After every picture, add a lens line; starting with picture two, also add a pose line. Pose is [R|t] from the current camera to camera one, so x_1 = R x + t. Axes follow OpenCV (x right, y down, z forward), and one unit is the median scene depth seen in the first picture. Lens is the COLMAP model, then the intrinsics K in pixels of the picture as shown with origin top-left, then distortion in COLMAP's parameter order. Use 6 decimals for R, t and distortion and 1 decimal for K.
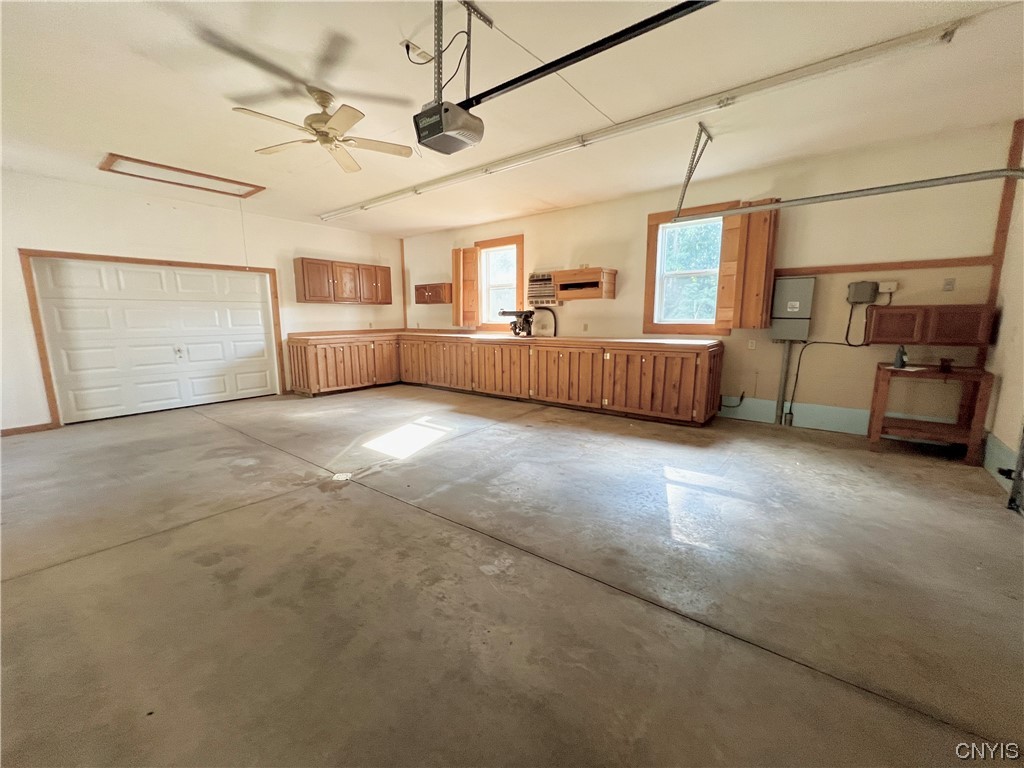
lens RADIAL K [[414.2, 0, 505.8], [0, 414.2, 383.5], [0, 0, 1]] dist [-0.002820, 0.001231]
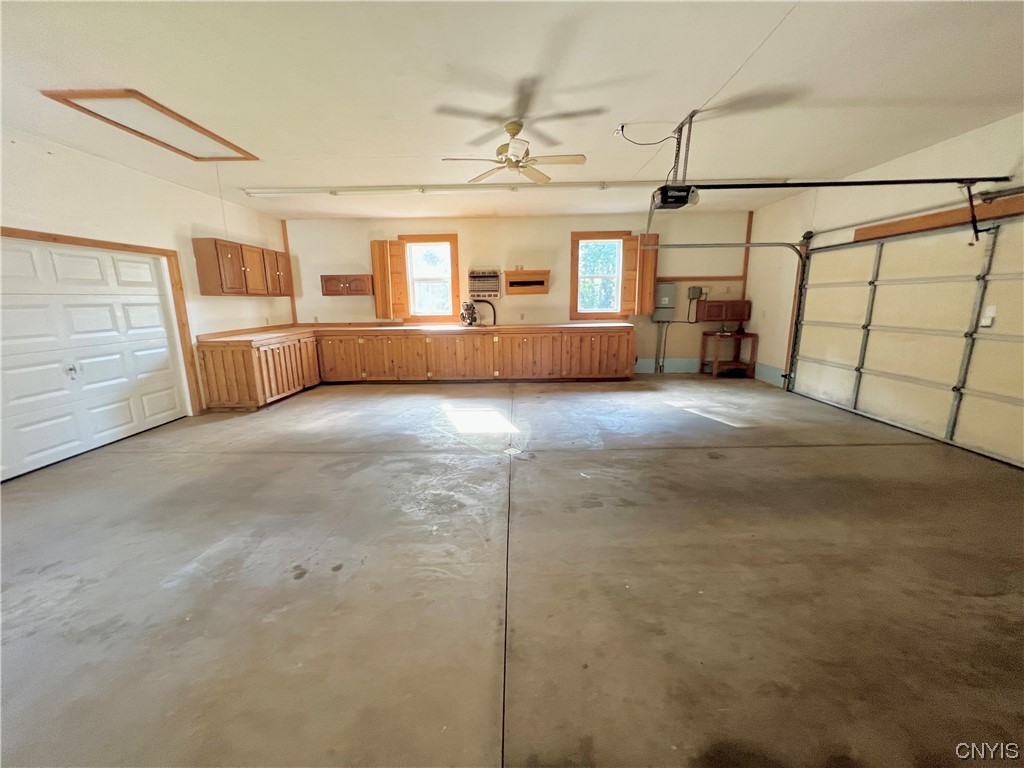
lens RADIAL K [[414.2, 0, 510.8], [0, 414.2, 382.8], [0, 0, 1]] dist [-0.002820, 0.001231]
pose [[0.791660, -0.125305, 0.597974, -0.753268], [0.105995, 0.992069, 0.067559, -0.033630], [-0.601697, 0.009899, 0.798663, 0.045405]]
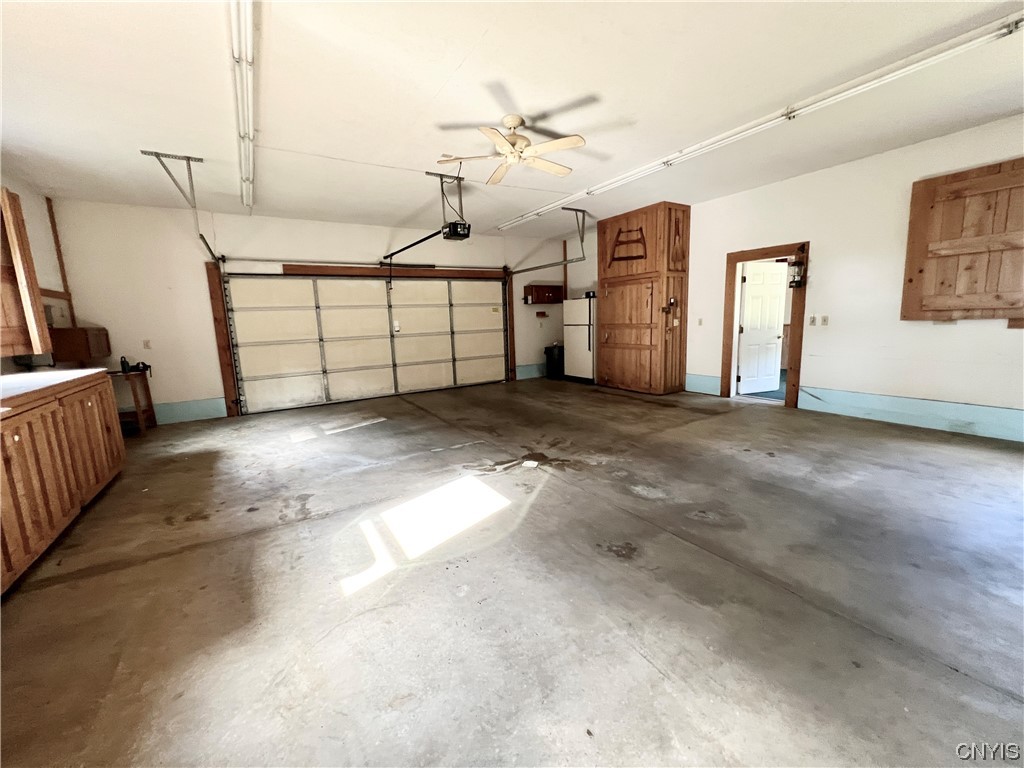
lens RADIAL K [[414.2, 0, 506.8], [0, 414.2, 382.0], [0, 0, 1]] dist [-0.002820, 0.001231]
pose [[-0.937984, -0.012640, 0.346448, -0.498616], [0.096972, 0.949878, 0.297201, -0.217490], [-0.332840, 0.312366, -0.889744, 1.344710]]
